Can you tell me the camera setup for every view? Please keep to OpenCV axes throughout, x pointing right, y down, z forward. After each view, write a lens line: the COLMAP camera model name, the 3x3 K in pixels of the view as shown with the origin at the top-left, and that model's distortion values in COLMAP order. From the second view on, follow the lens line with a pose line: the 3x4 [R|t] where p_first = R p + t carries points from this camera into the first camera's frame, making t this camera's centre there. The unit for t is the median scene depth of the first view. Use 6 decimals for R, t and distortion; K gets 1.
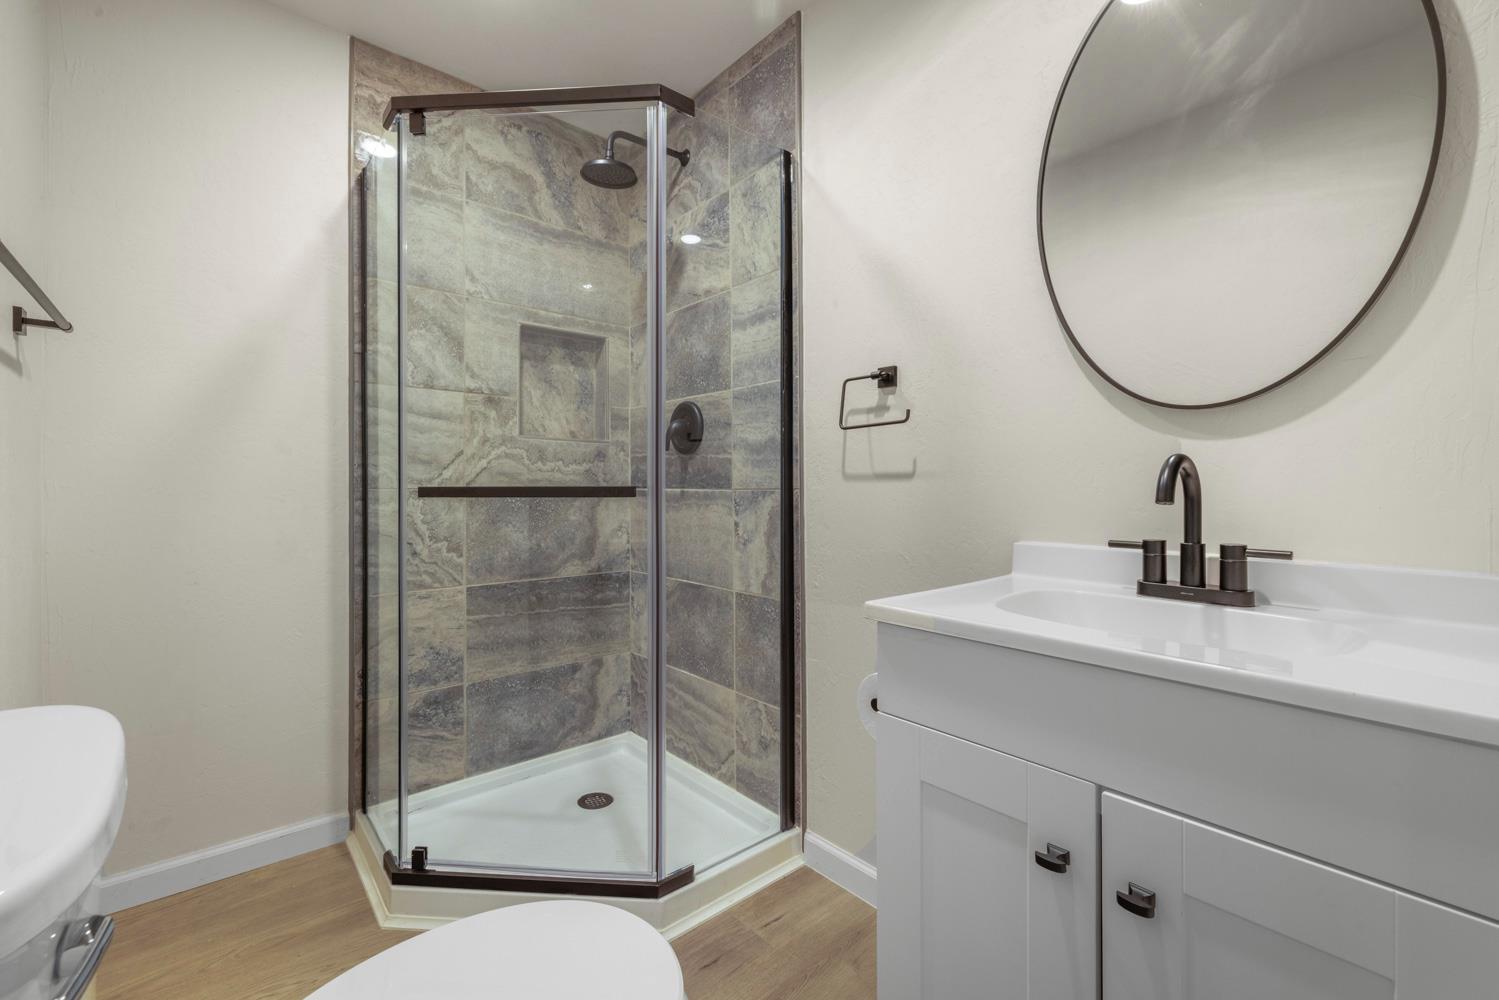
lens RADIAL K [[628.0, 0, 751.3], [0, 628.0, 487.7], [0, 0, 1]] dist [-0.001416, -0.000067]
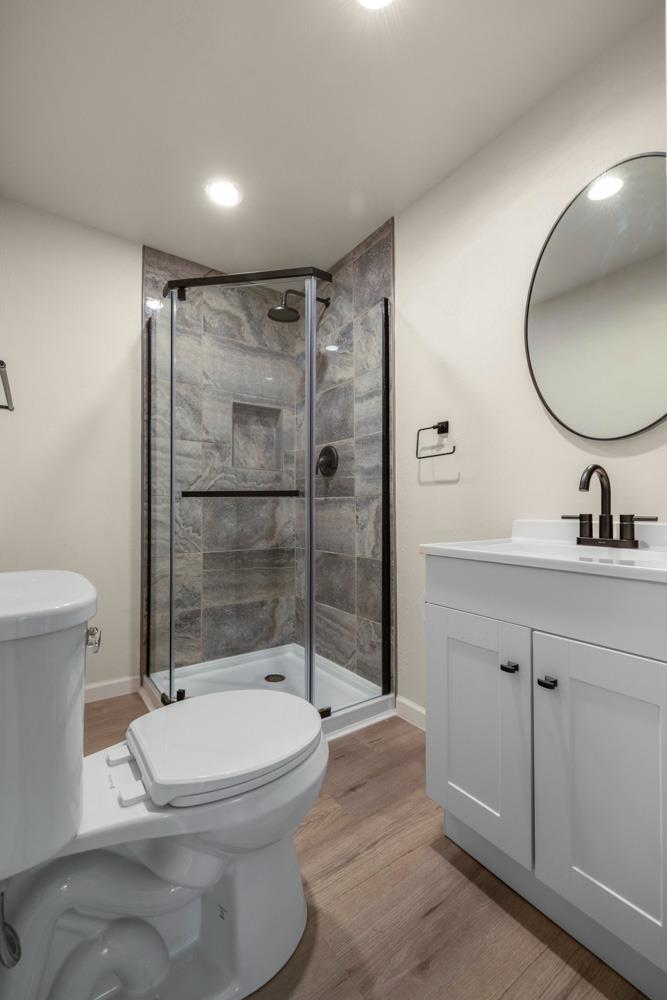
lens RADIAL K [[419.0, 0, 333.5], [0, 419.0, 505.7], [0, 0, 1]] dist [-0.001416, -0.000067]
pose [[0.995362, 0.000895, -0.096198, 0.023070], [-0.001677, 0.999966, -0.008046, 0.038817], [0.096188, 0.008170, 0.995330, -0.140963]]
